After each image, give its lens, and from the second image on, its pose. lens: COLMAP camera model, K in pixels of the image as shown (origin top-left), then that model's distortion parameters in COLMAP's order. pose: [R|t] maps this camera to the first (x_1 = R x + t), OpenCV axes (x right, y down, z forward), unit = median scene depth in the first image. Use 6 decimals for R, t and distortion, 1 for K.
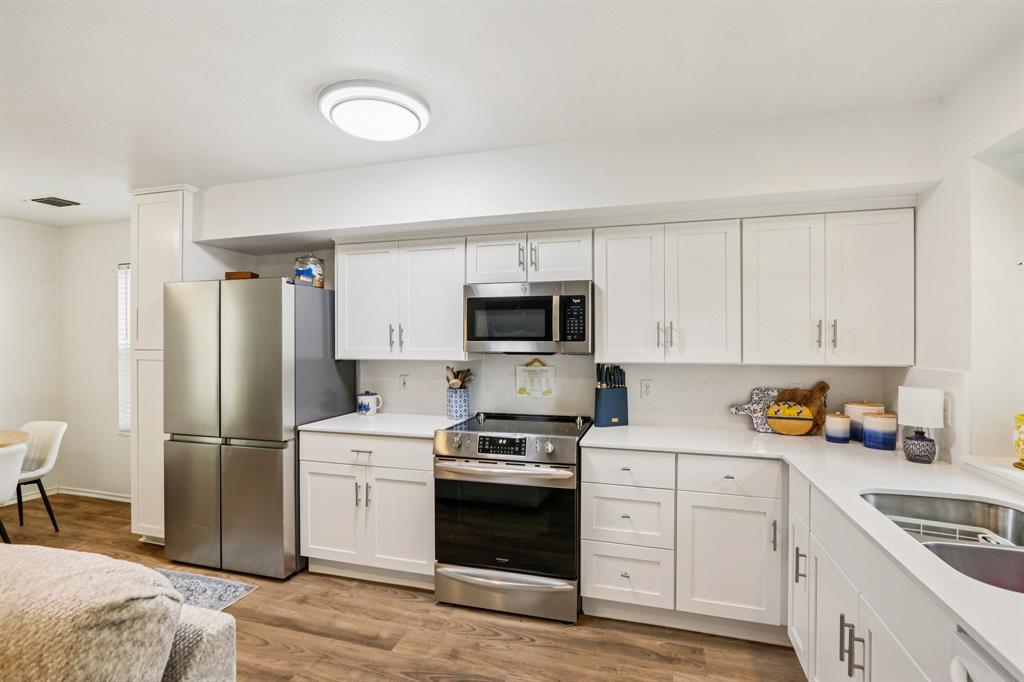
lens RADIAL K [[476.8, 0, 516.1], [0, 476.8, 340.7], [0, 0, 1]] dist [-0.012361, -0.000374]
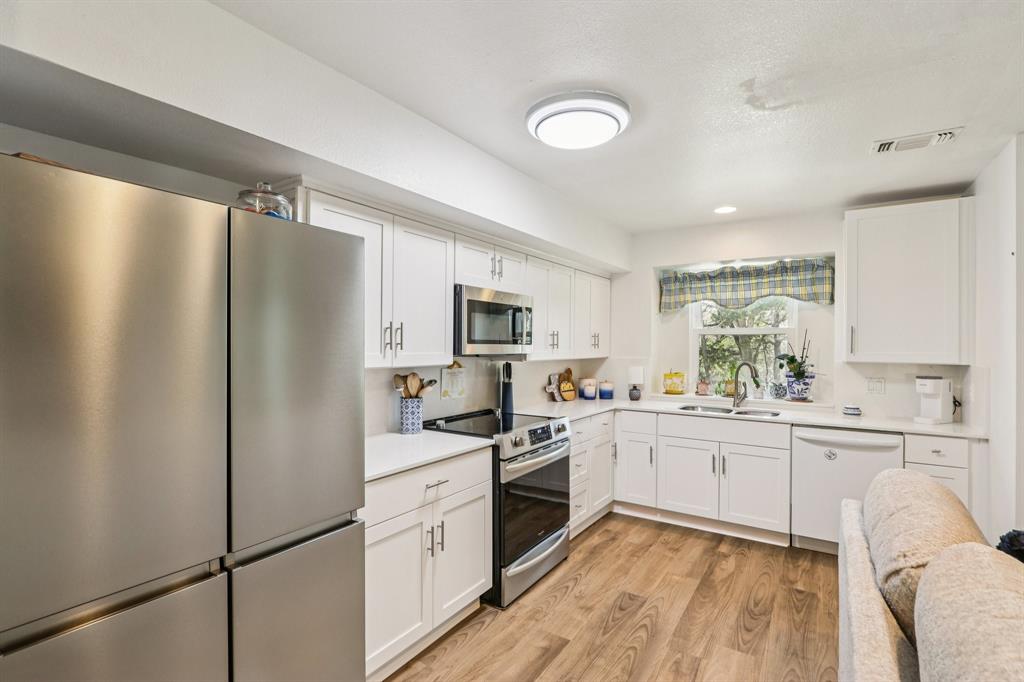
lens RADIAL K [[476.2, 0, 522.1], [0, 476.2, 347.5], [0, 0, 1]] dist [-0.002800, 0.000228]
pose [[0.287783, -0.003739, 0.957688, -1.065389], [-0.003761, 0.999980, 0.005034, 0.003258], [-0.957688, -0.005050, 0.287763, 0.660010]]
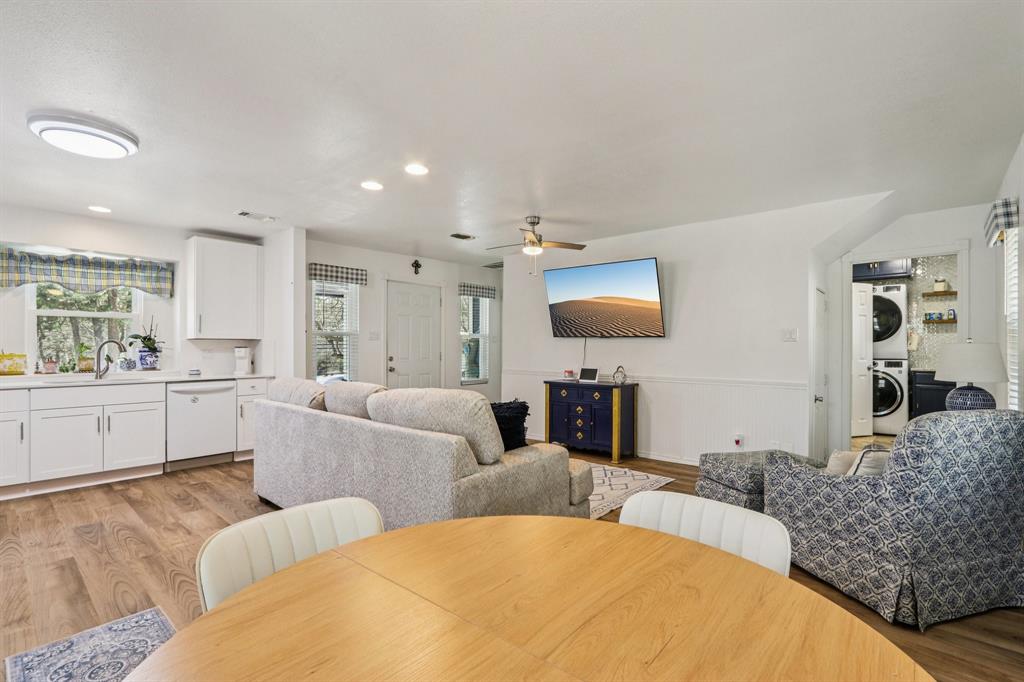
lens RADIAL K [[470.4, 0, 517.3], [0, 470.4, 342.2], [0, 0, 1]] dist [-0.017753, 0.000993]
pose [[-0.904892, 0.001310, 0.425640, -1.539206], [-0.000509, 0.999991, -0.004161, 0.067628], [-0.425642, -0.003982, -0.904883, 1.327567]]
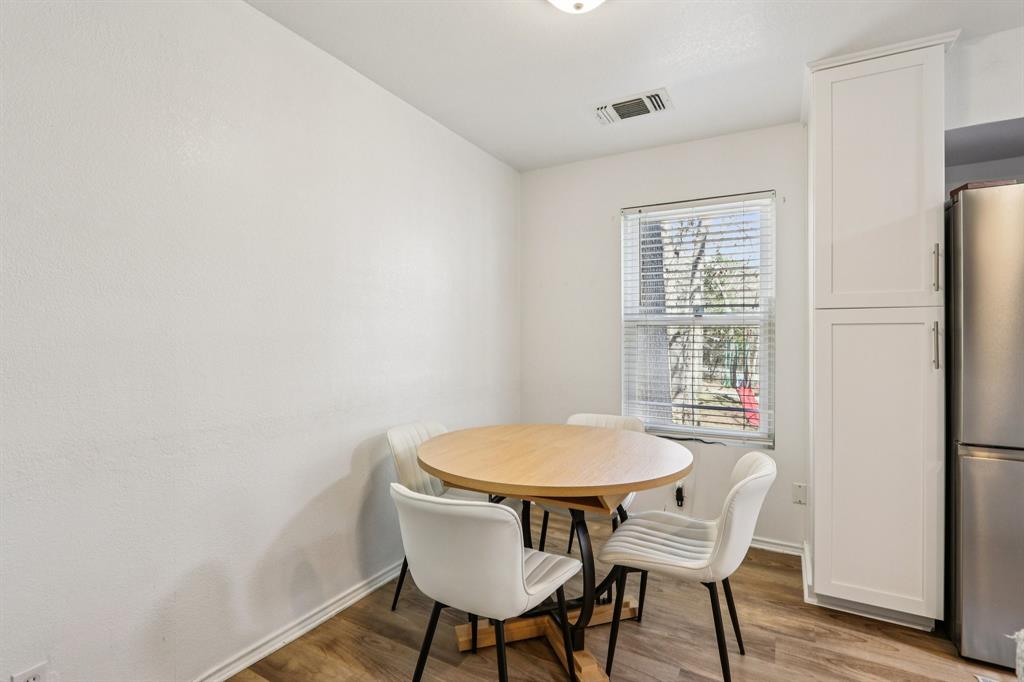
lens RADIAL K [[476.8, 0, 516.1], [0, 476.8, 340.7], [0, 0, 1]] dist [-0.012361, -0.000374]
pose [[0.974973, 0.002476, -0.222311, -1.322030], [-0.001939, 0.999995, 0.002633, 0.075957], [0.222316, -0.002136, 0.974972, 0.341771]]
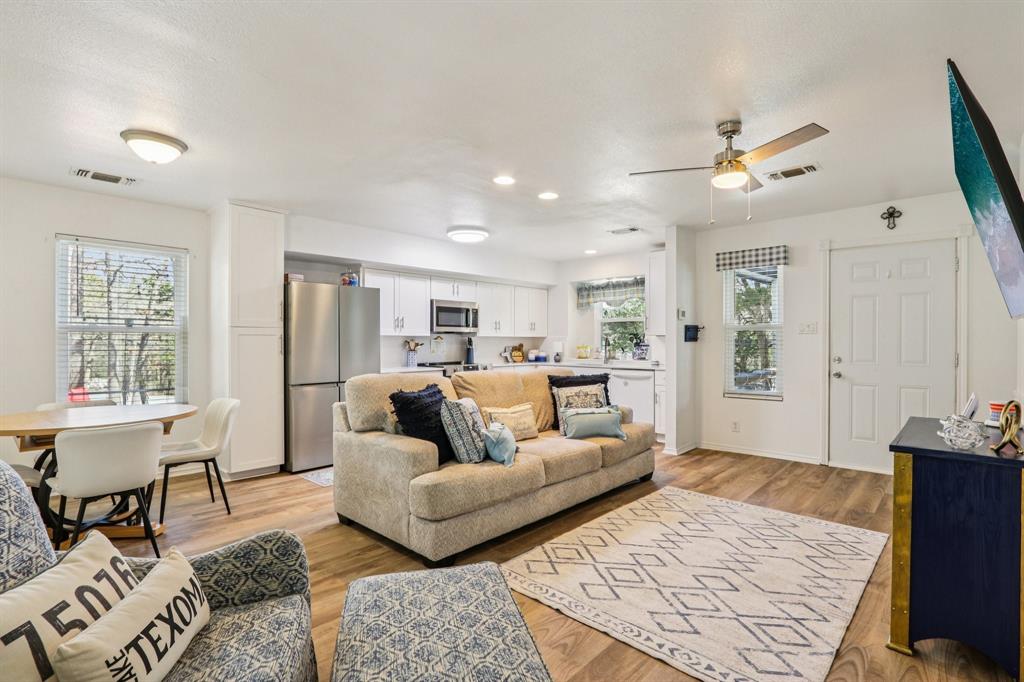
lens RADIAL K [[486.7, 0, 526.9], [0, 486.7, 341.6], [0, 0, 1]] dist [-0.013951, 0.000003]
pose [[0.439194, -0.001415, 0.898391, -2.001384], [0.002338, 0.999997, 0.000432, 0.073331], [-0.898389, 0.001911, 0.439196, -0.334092]]
